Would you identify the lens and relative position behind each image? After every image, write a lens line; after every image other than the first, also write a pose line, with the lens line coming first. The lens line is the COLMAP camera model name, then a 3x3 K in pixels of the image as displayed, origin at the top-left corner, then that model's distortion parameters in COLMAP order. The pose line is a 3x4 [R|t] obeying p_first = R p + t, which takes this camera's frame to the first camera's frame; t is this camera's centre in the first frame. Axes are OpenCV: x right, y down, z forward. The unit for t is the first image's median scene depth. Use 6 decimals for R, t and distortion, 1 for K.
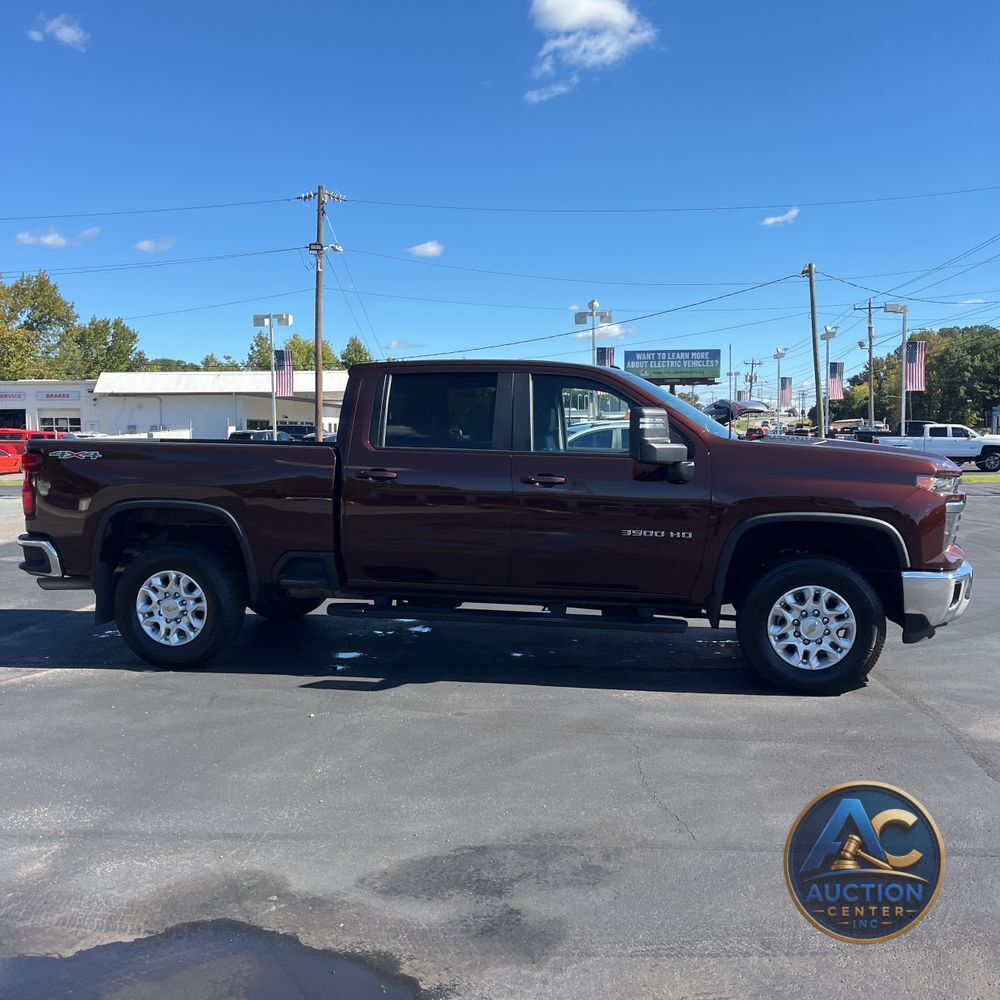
lens RADIAL K [[1020.5, 0, 517.1], [0, 1020.5, 482.0], [0, 0, 1]] dist [0.100547, -0.158477]
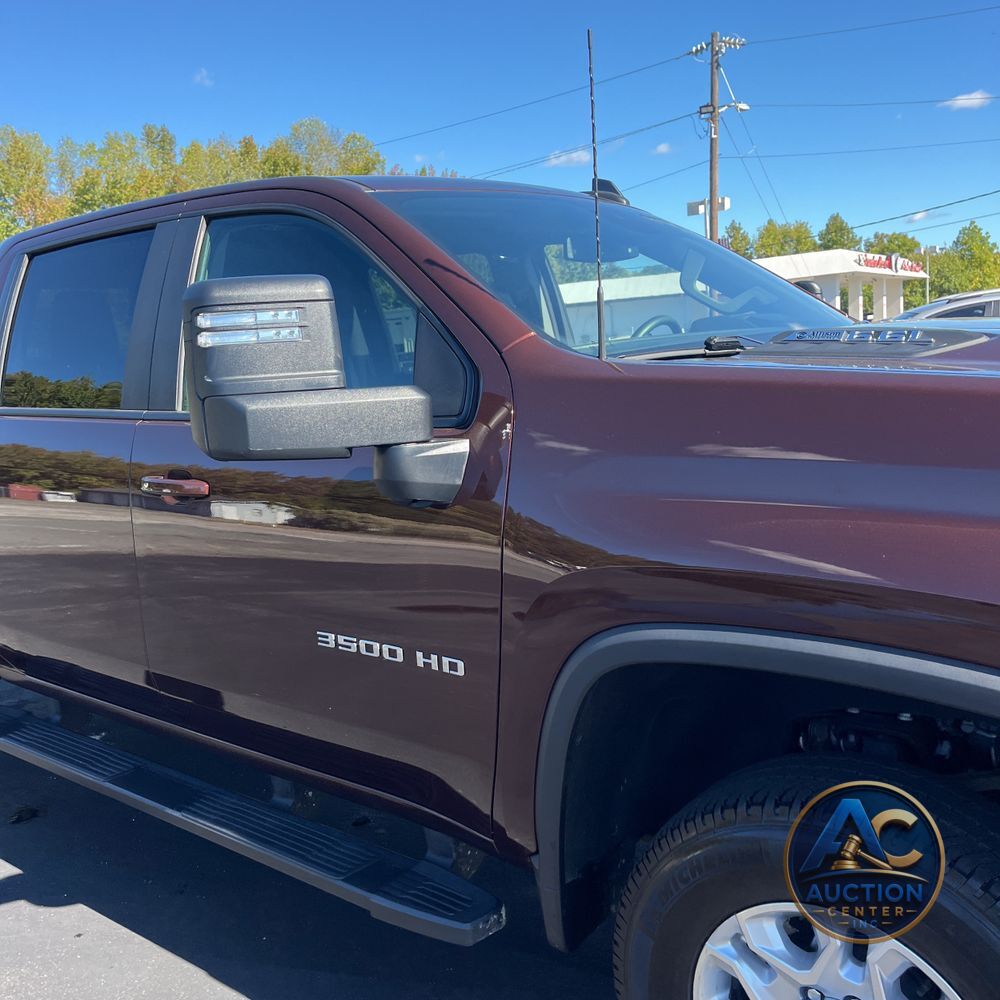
lens RADIAL K [[1006.0, 0, 500.0], [0, 1006.0, 500.0], [0, 0, 1]] dist [0.038155, -0.015663]
pose [[0.870916, 0.012510, -0.491273, 0.067282], [0.047175, 0.992931, 0.108914, -0.006901], [0.489163, -0.118030, 0.864169, 0.148926]]
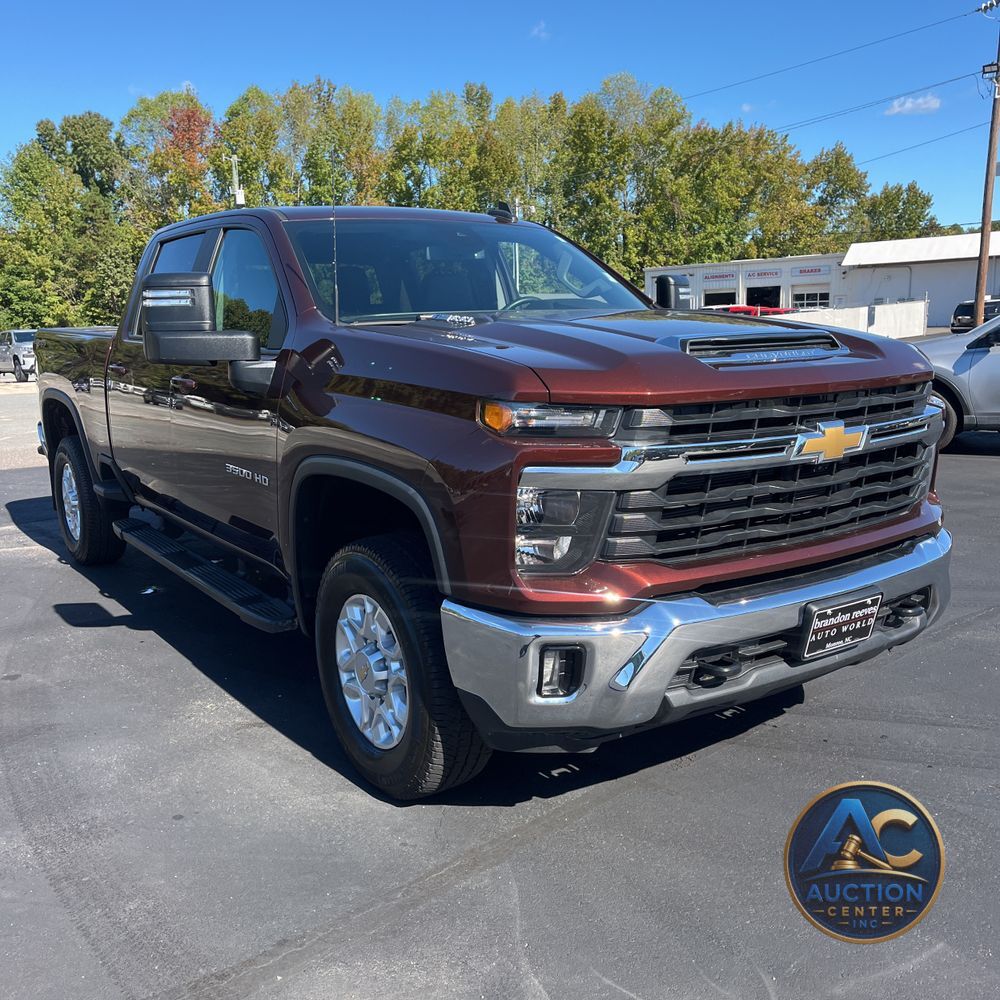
lens RADIAL K [[1020.5, 0, 517.1], [0, 1020.5, 482.0], [0, 0, 1]] dist [0.100547, -0.158477]
pose [[0.701543, 0.096332, -0.706086, 0.142581], [-0.009466, 0.991993, 0.125935, -0.005336], [0.712564, -0.081665, 0.696838, 0.136352]]
